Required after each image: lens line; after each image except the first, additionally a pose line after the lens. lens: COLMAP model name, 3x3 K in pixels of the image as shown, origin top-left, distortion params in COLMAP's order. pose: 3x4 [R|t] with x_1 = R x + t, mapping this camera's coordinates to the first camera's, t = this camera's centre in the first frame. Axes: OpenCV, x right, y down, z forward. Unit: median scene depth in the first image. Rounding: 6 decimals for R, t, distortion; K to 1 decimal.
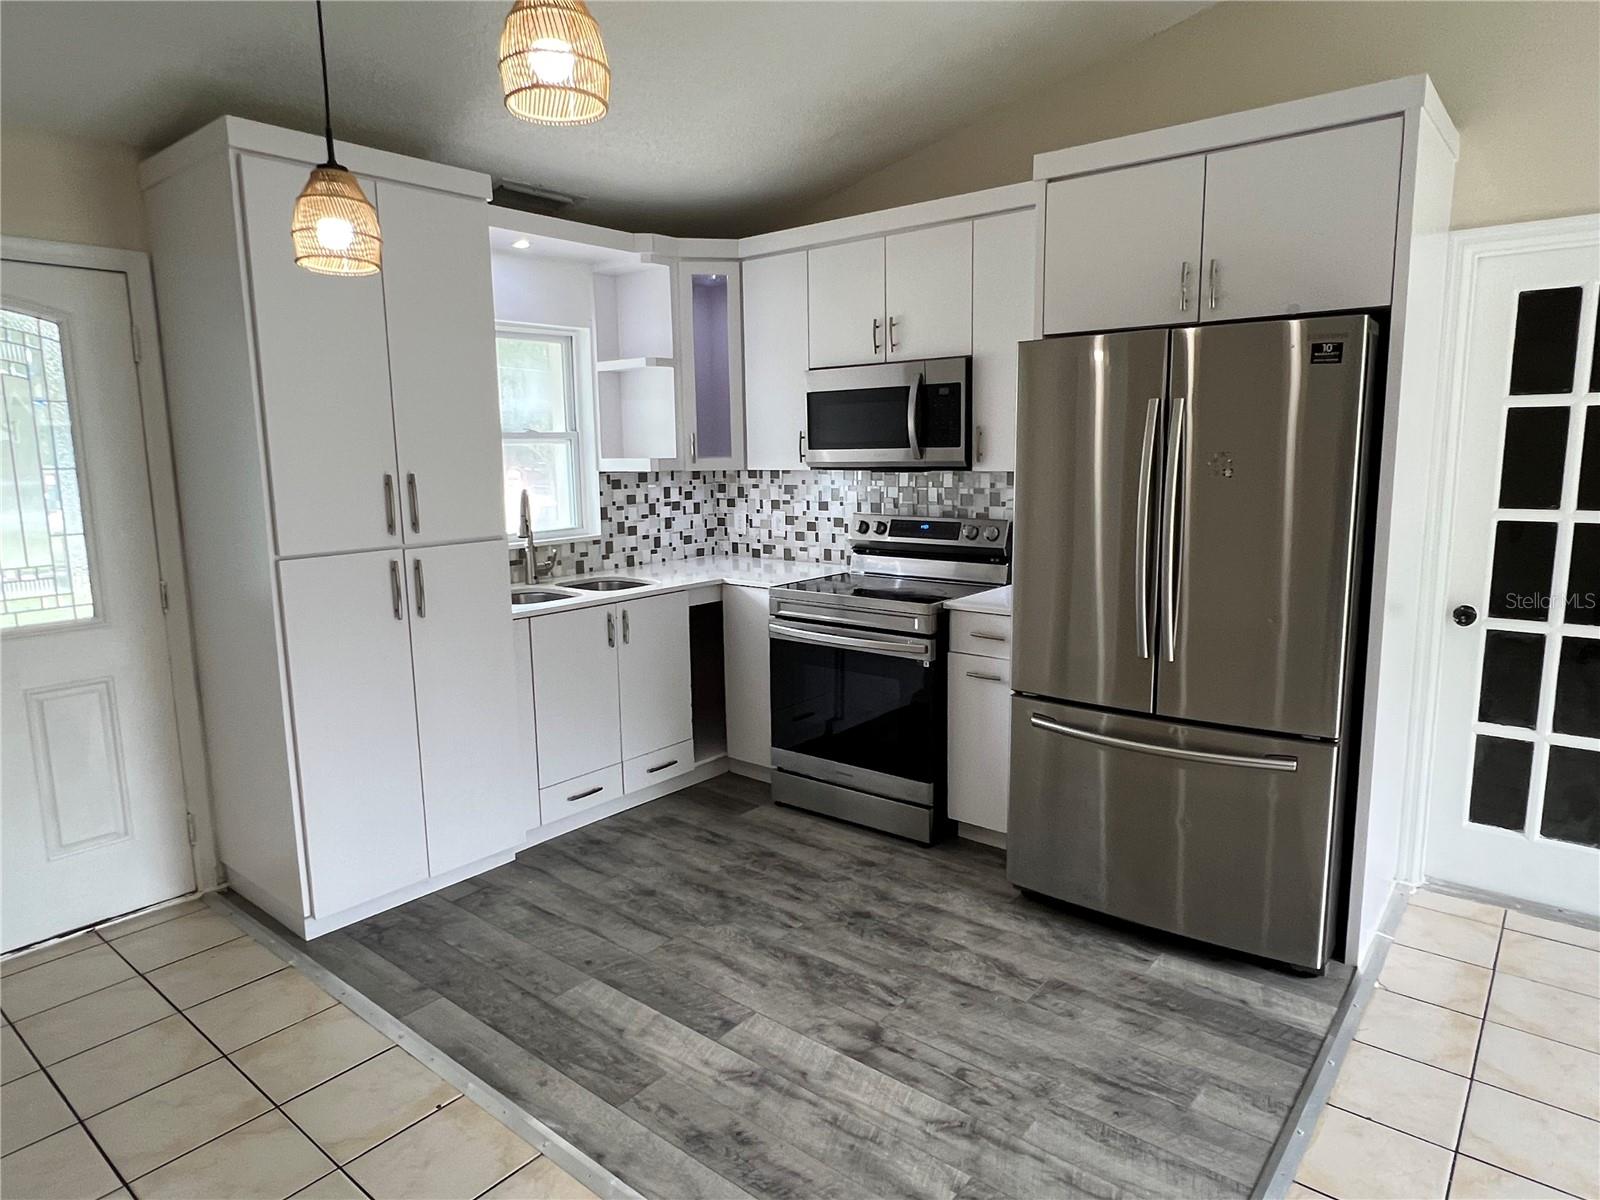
lens RADIAL K [[967.5, 0, 797.2], [0, 967.5, 597.9], [0, 0, 1]] dist [-0.005116, 0.001835]
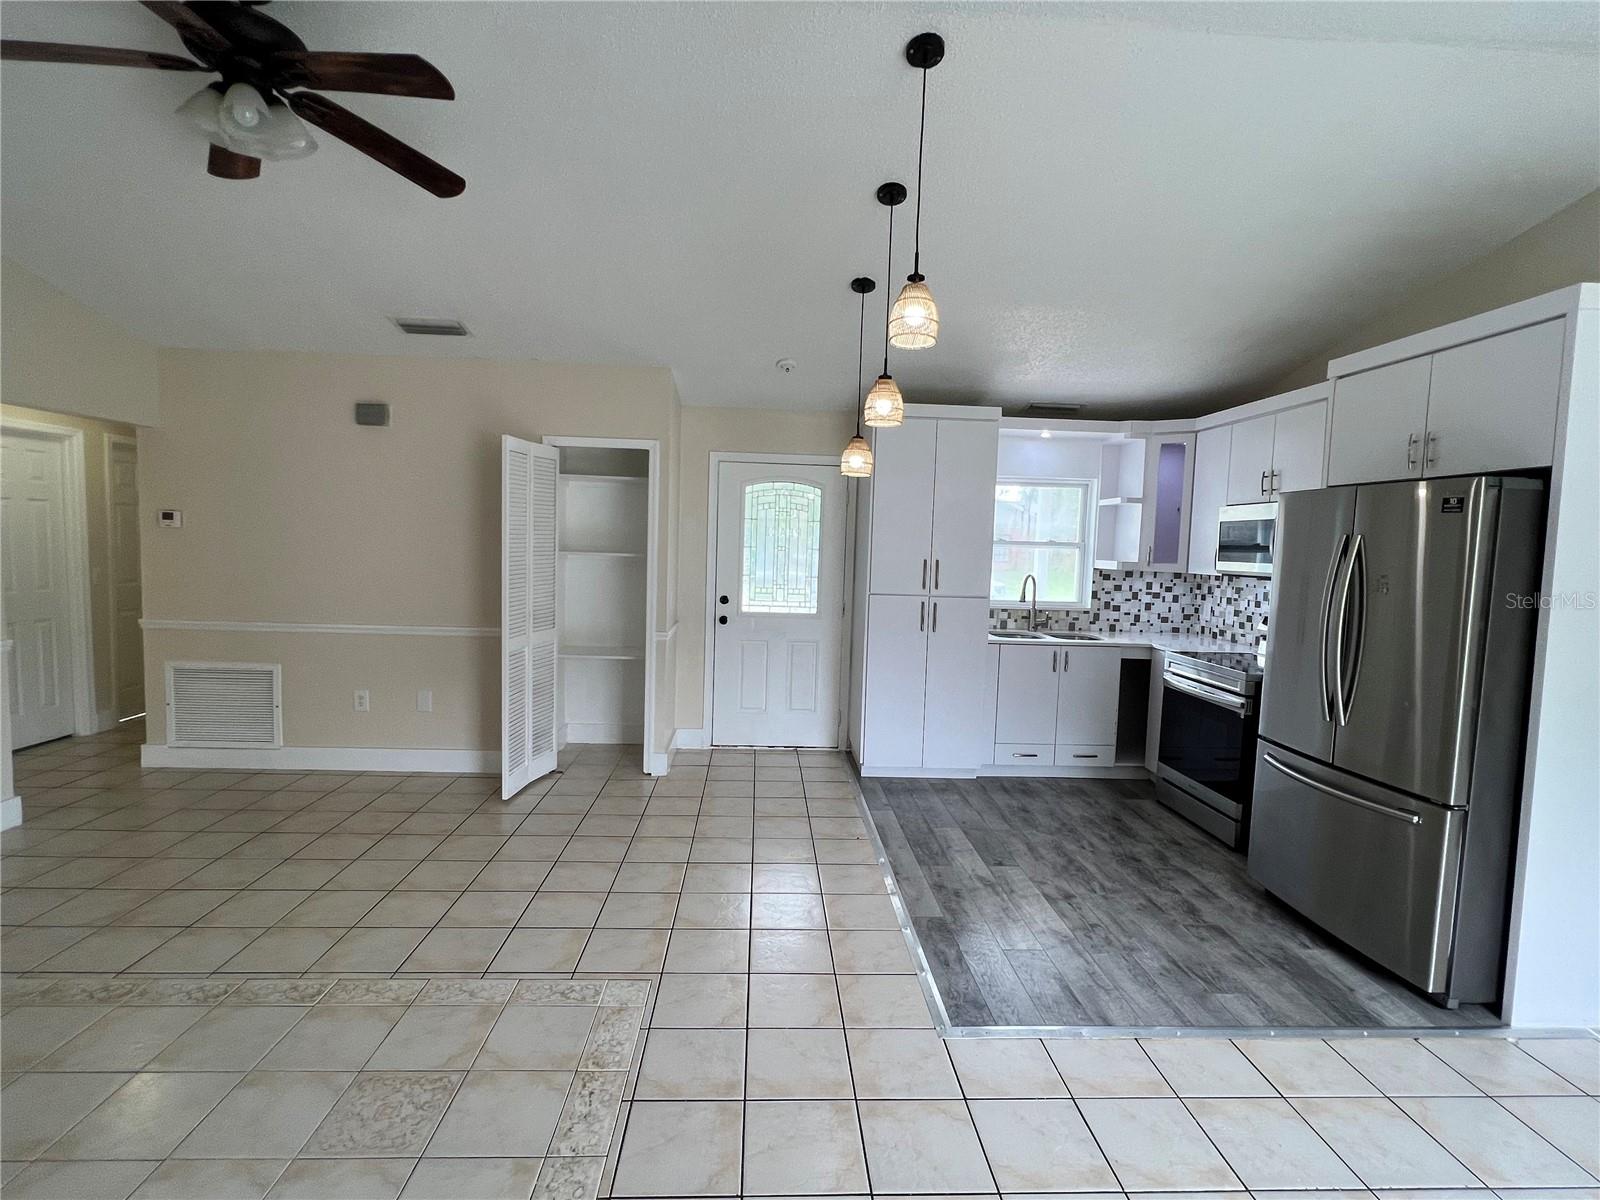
lens RADIAL K [[751.6, 0, 801.1], [0, 751.6, 598.6], [0, 0, 1]] dist [0.001582, 0.000439]
pose [[0.677931, 0.092372, -0.729299, 0.463897], [-0.156207, 0.987519, -0.020126, 0.021779], [0.718338, 0.127566, 0.683899, -0.216852]]
